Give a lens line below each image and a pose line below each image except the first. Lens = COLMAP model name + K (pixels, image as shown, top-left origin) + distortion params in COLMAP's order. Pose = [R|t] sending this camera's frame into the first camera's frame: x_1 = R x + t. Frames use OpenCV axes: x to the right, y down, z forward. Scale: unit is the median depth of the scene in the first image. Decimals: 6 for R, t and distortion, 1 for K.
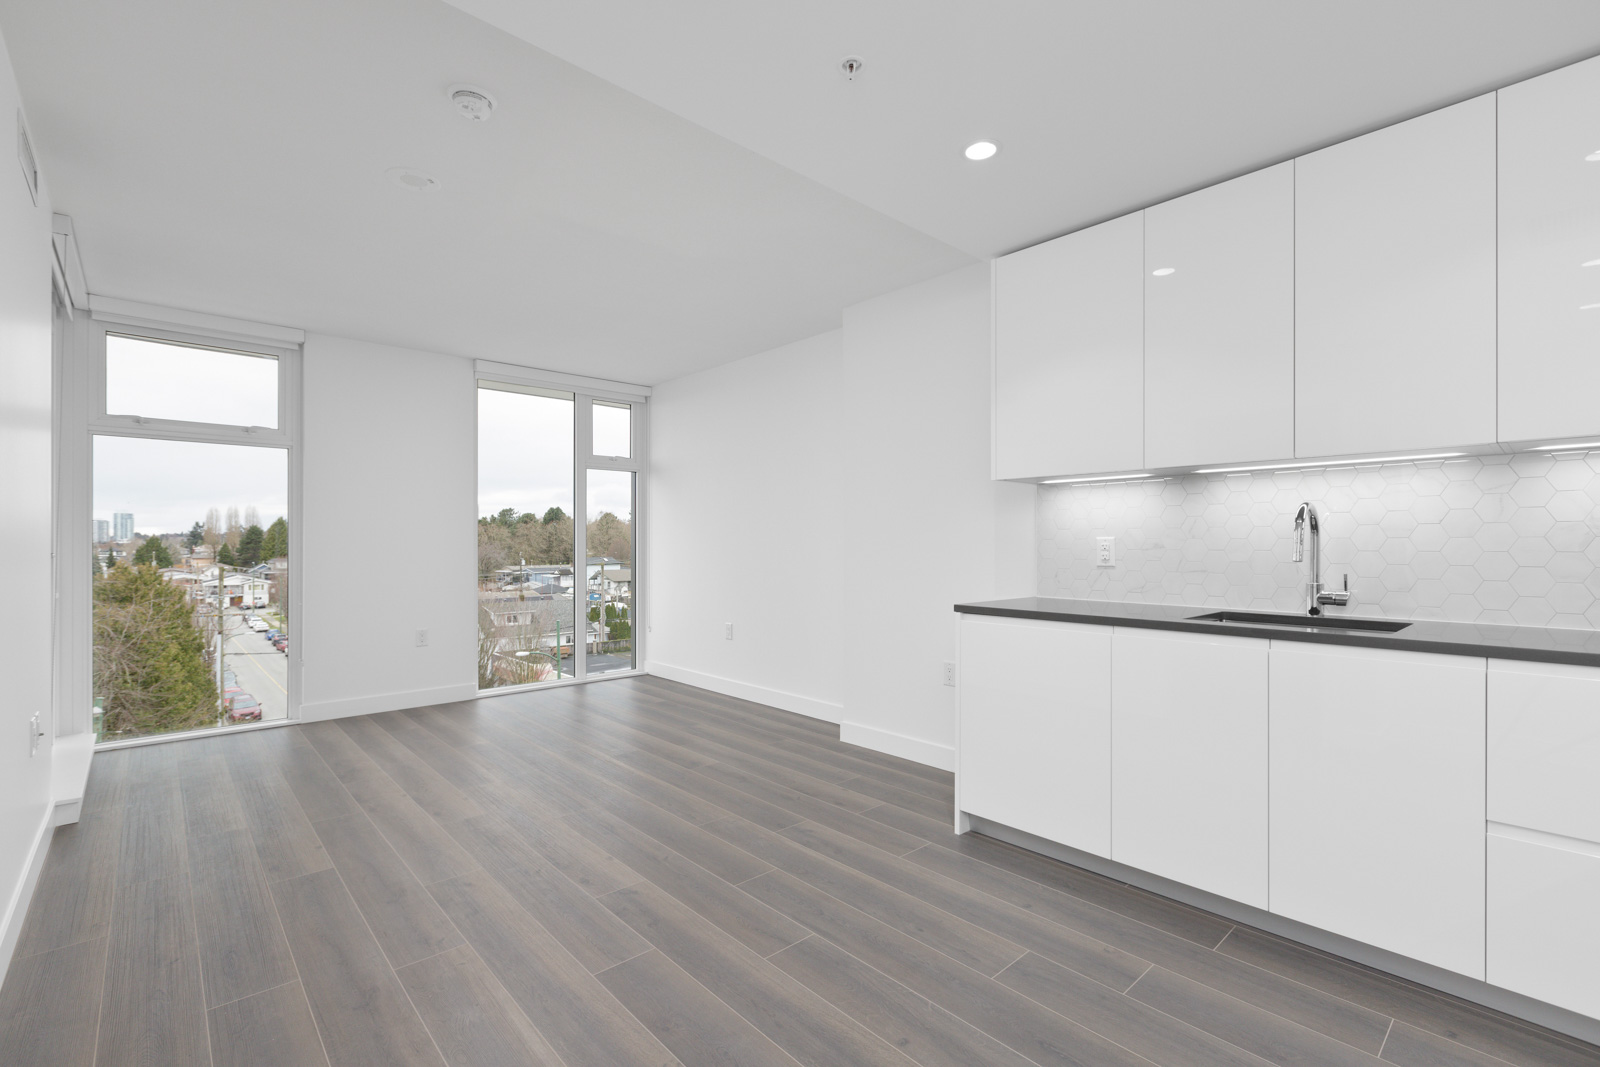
lens RADIAL K [[713.3, 0, 805.8], [0, 713.3, 544.2], [0, 0, 1]] dist [-0.003943, 0.000239]
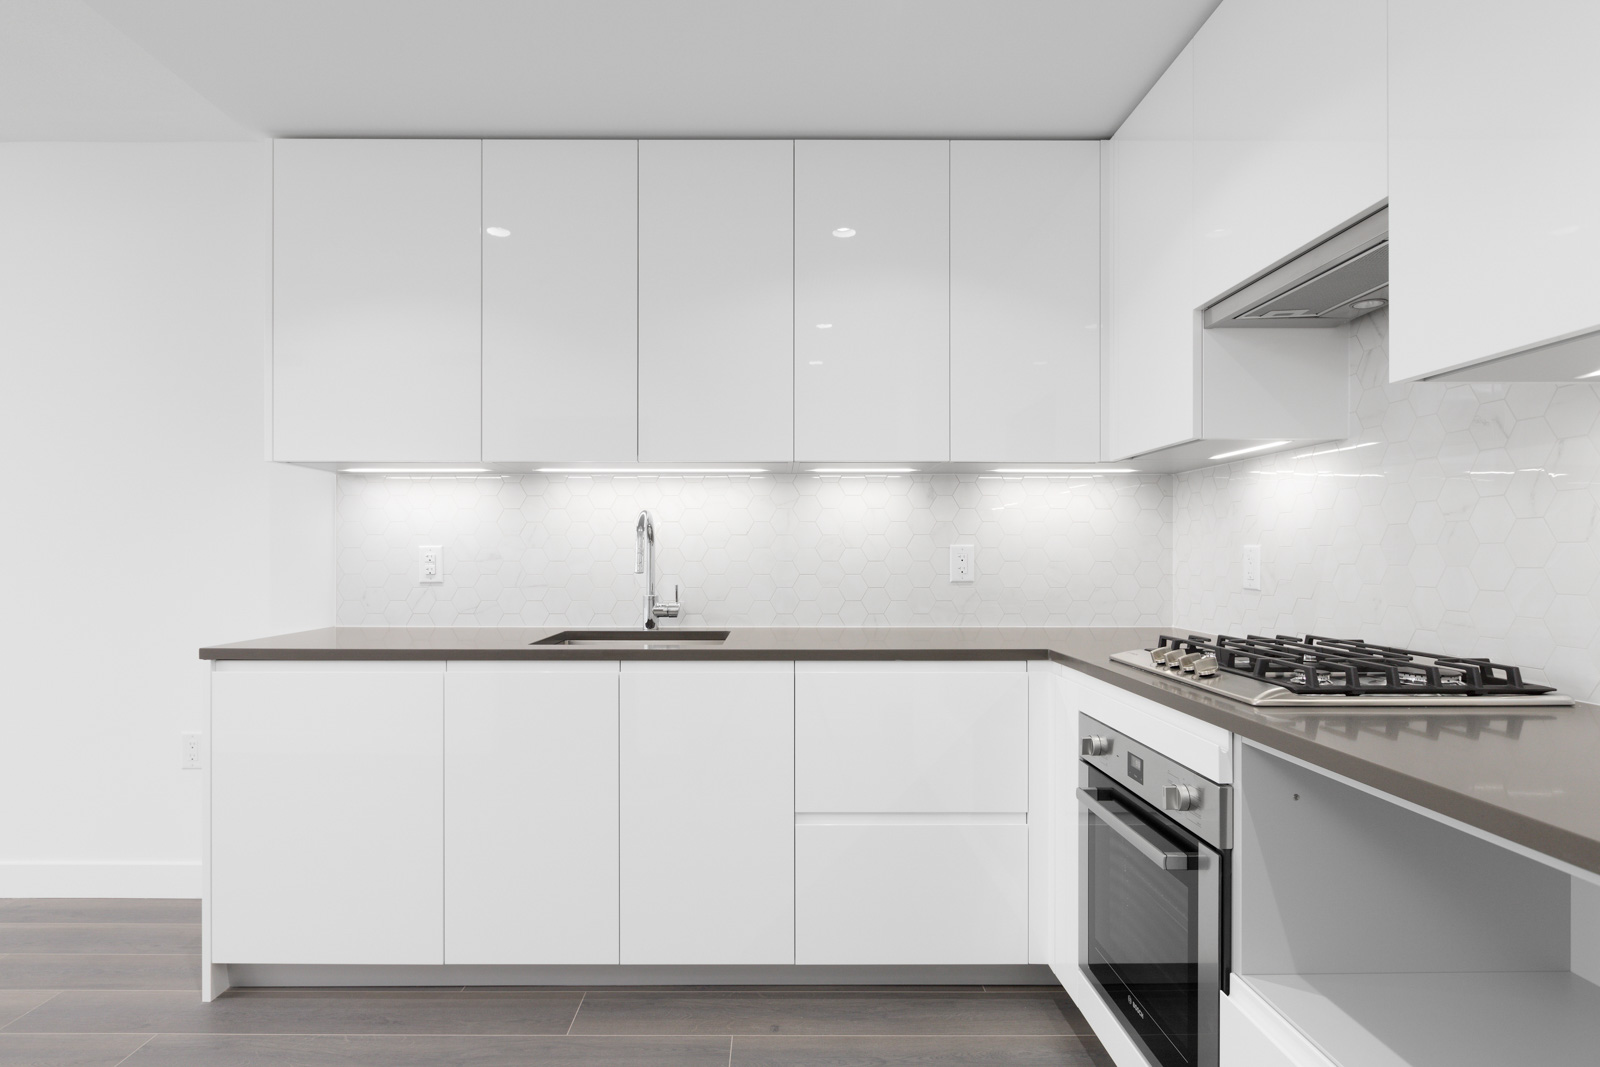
lens RADIAL K [[815.4, 0, 774.2], [0, 815.4, 550.8], [0, 0, 1]] dist [-0.011490, 0.003539]
pose [[0.683607, 0.001941, 0.729848, 0.024412], [0.000589, 0.999995, -0.003212, -0.000900], [-0.729851, 0.002626, 0.683602, 0.106214]]
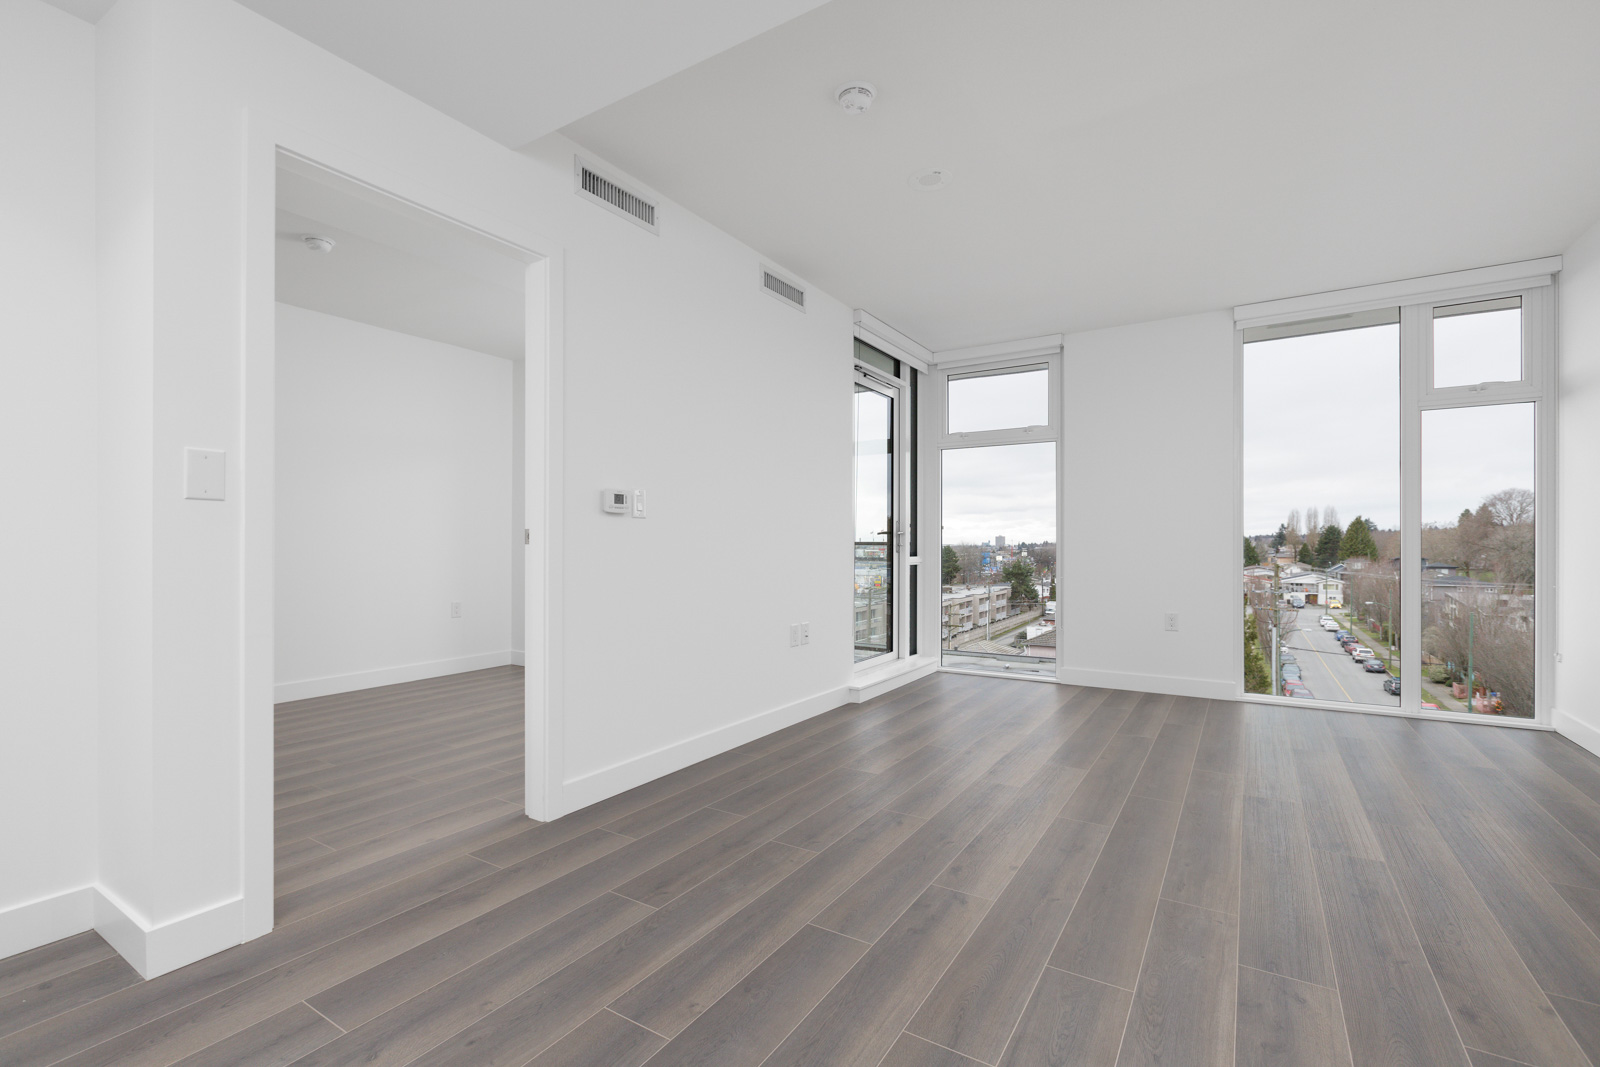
lens RADIAL K [[713.3, 0, 787.8], [0, 713.3, 544.9], [0, 0, 1]] dist [-0.003943, 0.000239]
pose [[0.251094, 0.000646, -0.967963, 0.399654], [0.000022, 1.000000, 0.000672, 0.046421], [0.967963, -0.000190, 0.251094, 0.439579]]
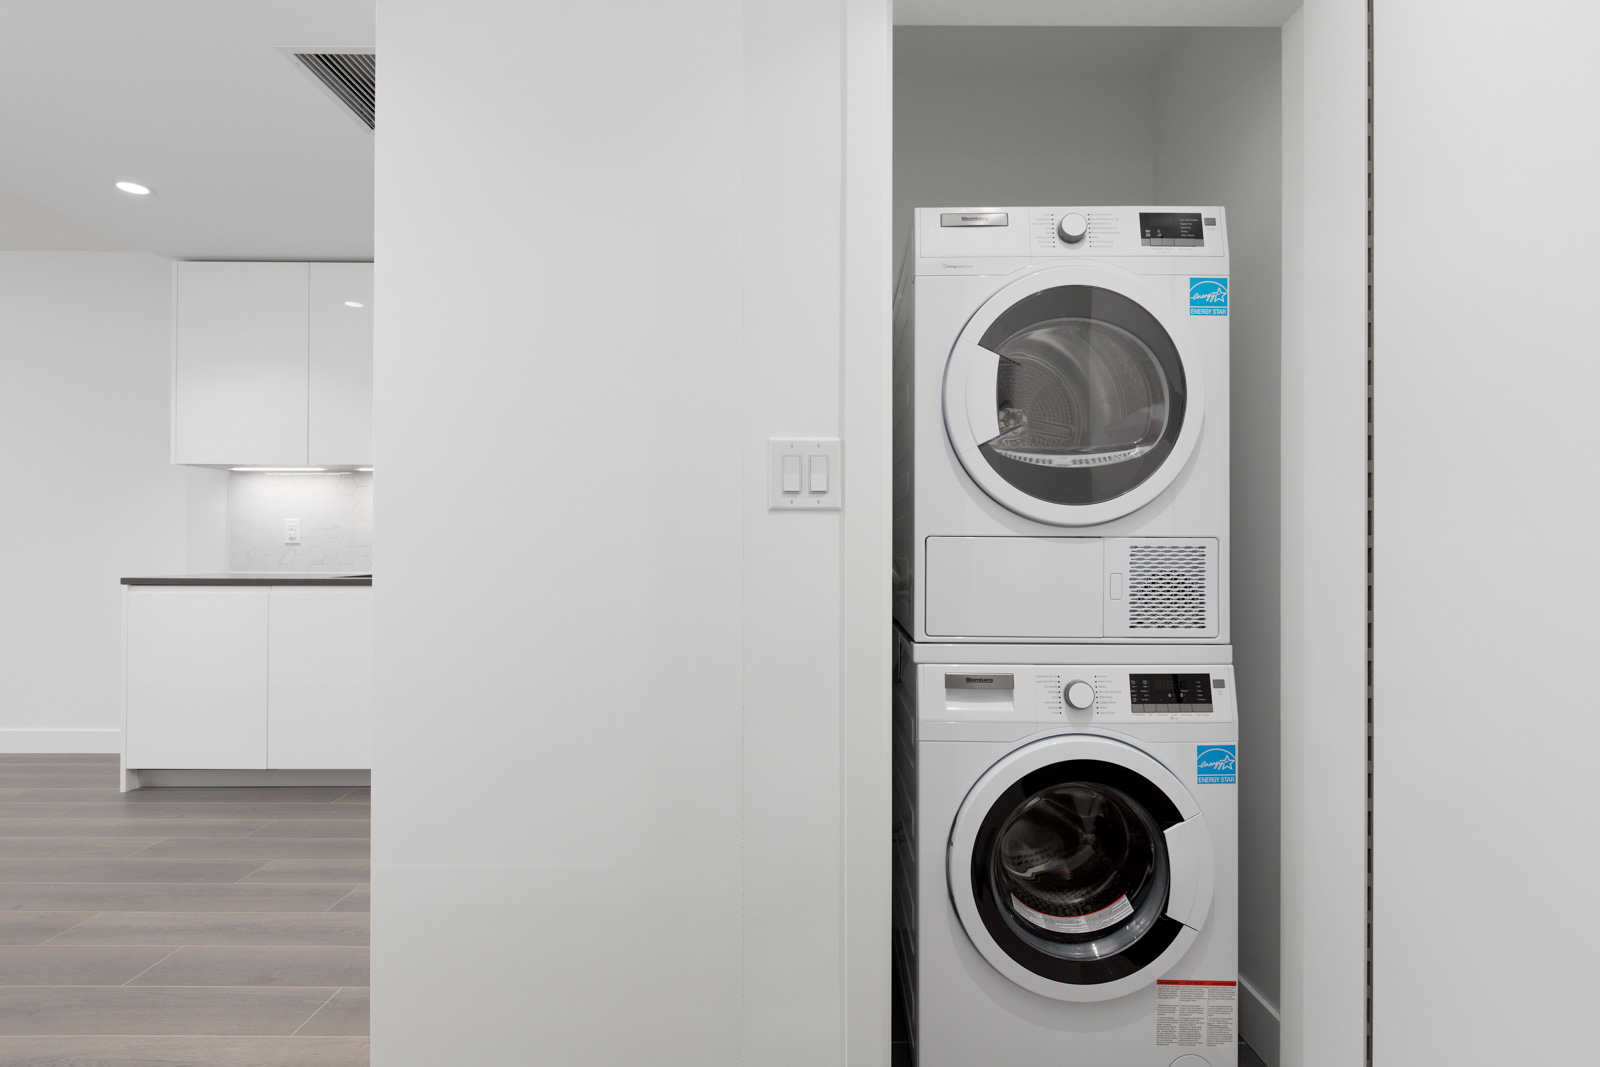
lens RADIAL K [[815.4, 0, 832.5], [0, 815.4, 540.6], [0, 0, 1]] dist [-0.011490, 0.003539]
pose [[0.673326, 0.005441, 0.739326, 0.025462], [0.000163, 0.999972, -0.007507, 0.034068], [-0.739346, 0.005175, 0.673306, -0.540885]]
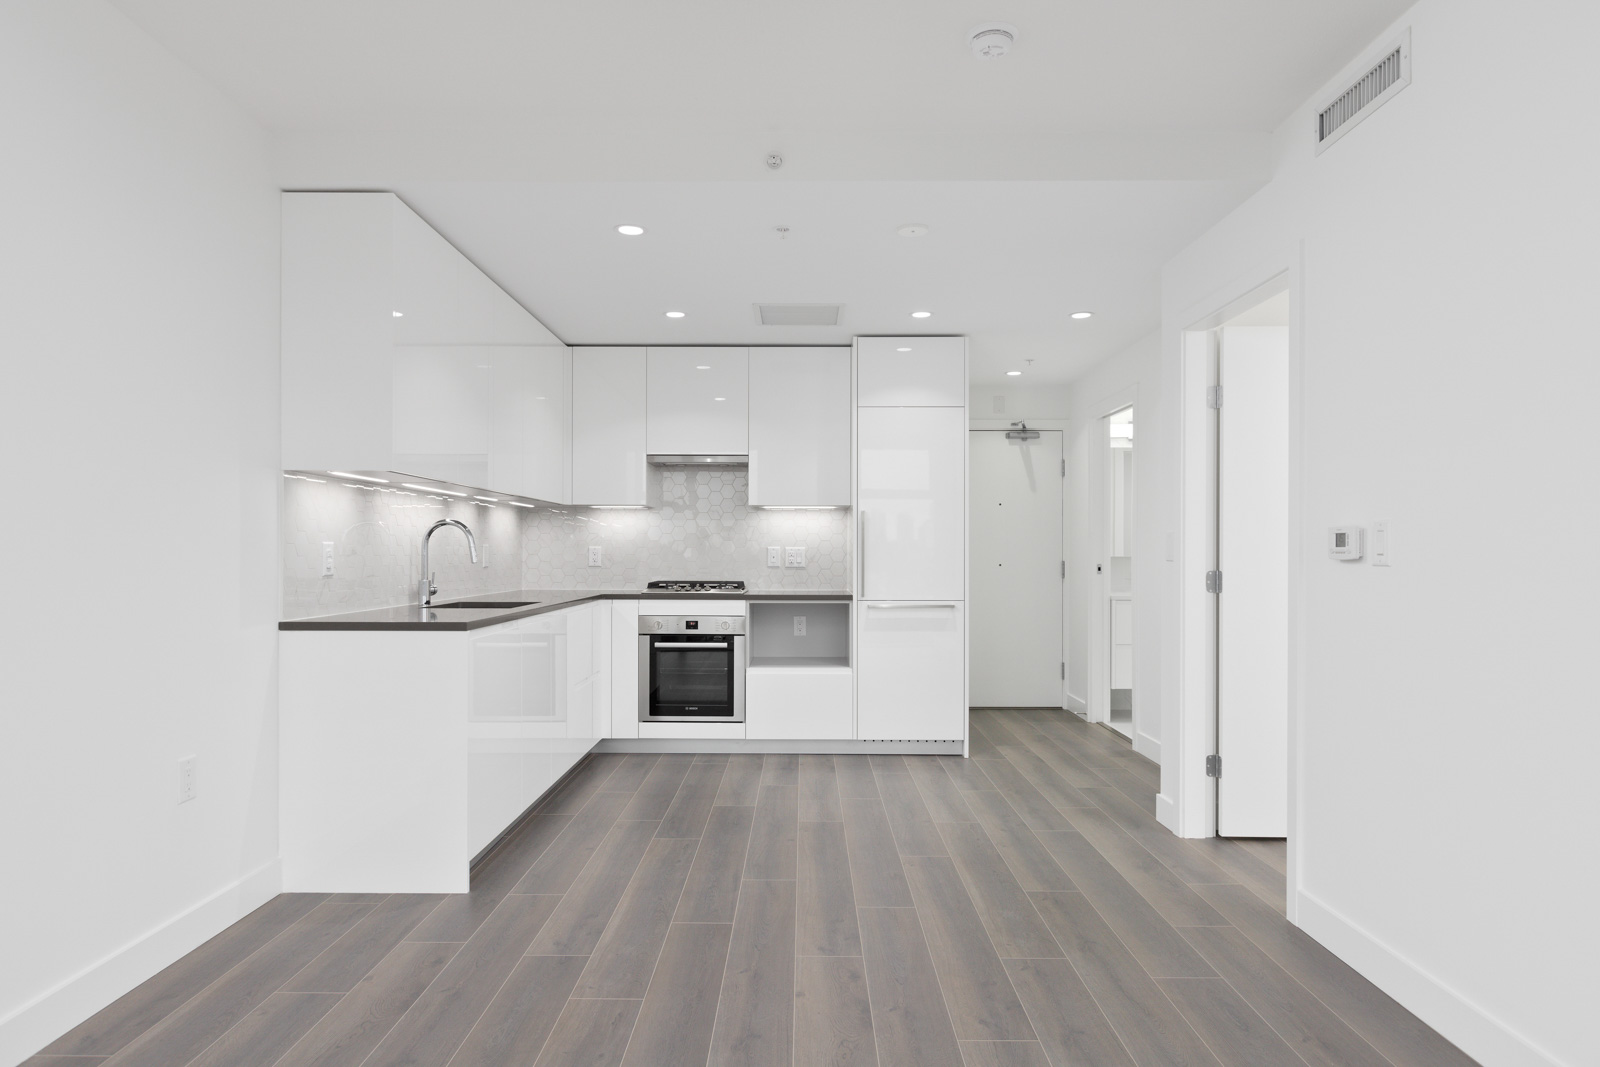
lens RADIAL K [[968.7, 0, 796.9], [0, 968.7, 535.6], [0, 0, 1]] dist [-0.041761, -0.000163]
pose [[-0.732183, 0.009295, 0.681044, -0.772882], [-0.002306, 0.999867, -0.016125, 0.000440], [-0.681104, -0.013377, -0.732065, 1.424396]]
